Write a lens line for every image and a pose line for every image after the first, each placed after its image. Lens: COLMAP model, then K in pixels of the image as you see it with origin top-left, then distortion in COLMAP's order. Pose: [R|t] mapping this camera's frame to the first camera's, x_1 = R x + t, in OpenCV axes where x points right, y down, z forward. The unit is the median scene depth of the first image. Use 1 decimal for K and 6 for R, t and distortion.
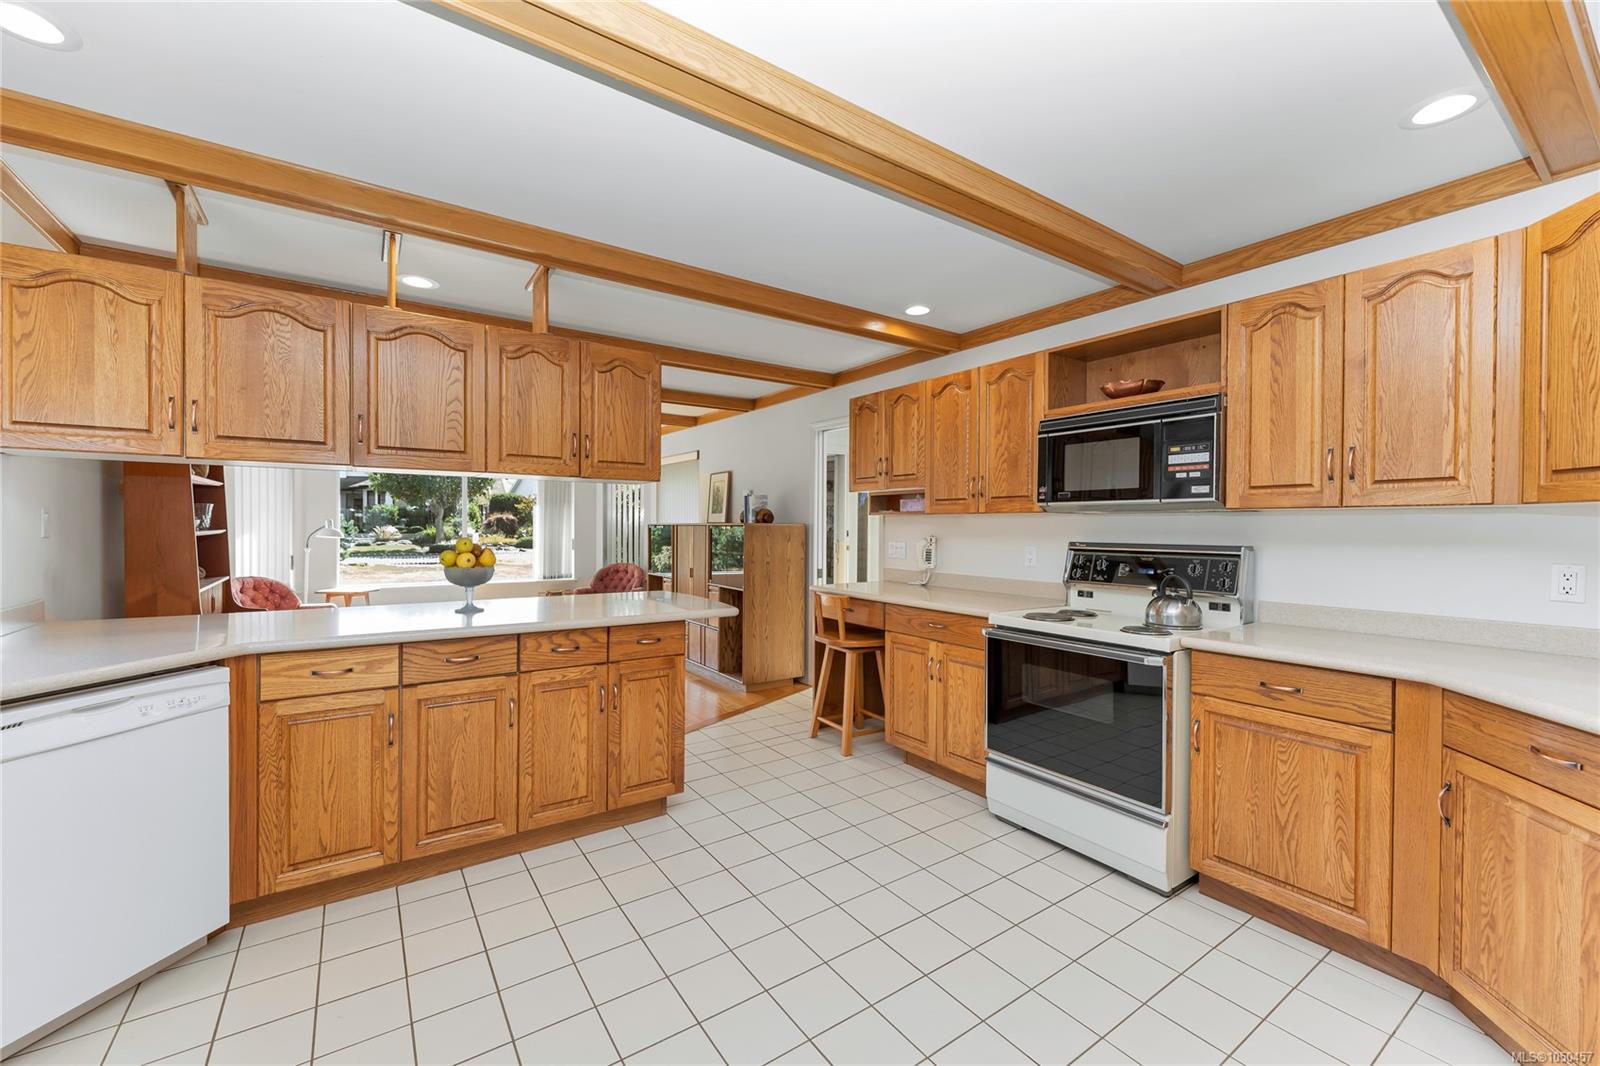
lens RADIAL K [[641.2, 0, 797.2], [0, 641.2, 532.4], [0, 0, 1]] dist [-0.001362, -0.000359]
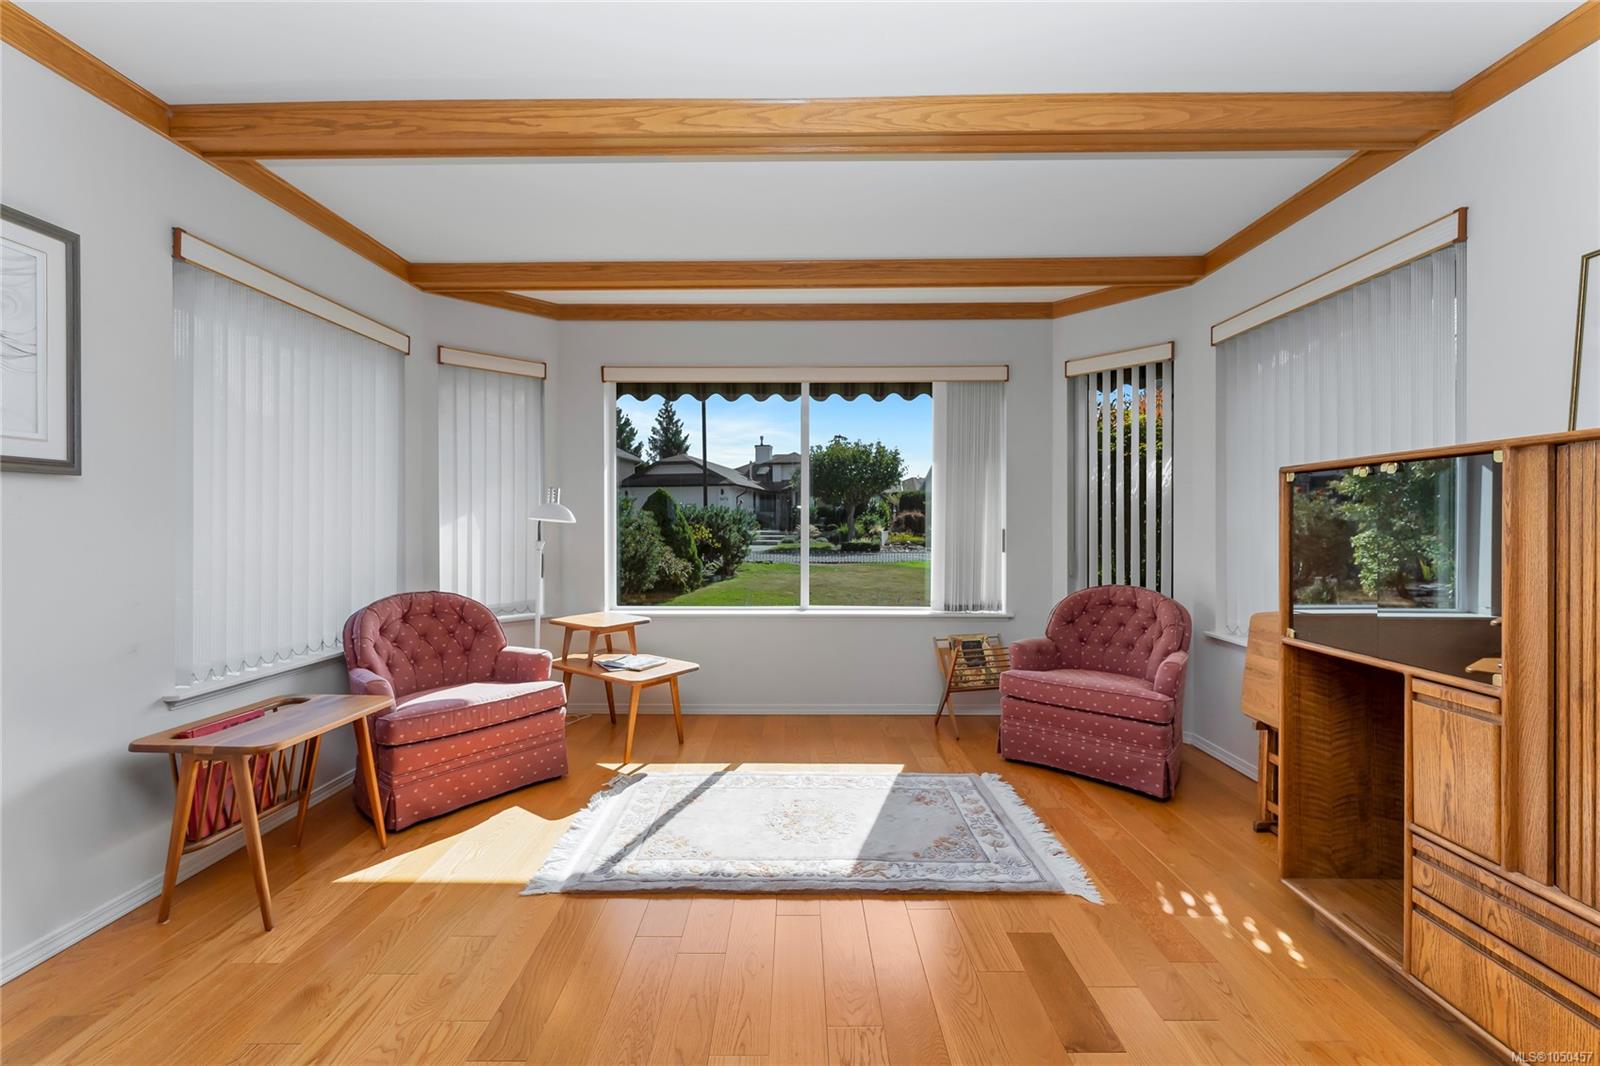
lens RADIAL K [[642.8, 0, 796.7], [0, 642.8, 526.5], [0, 0, 1]] dist [-0.001162, -0.000130]
pose [[0.816598, -0.003896, -0.577194, -0.257085], [-0.001766, 0.999956, -0.009249, 0.016733], [0.577204, 0.008572, 0.816555, 0.670063]]
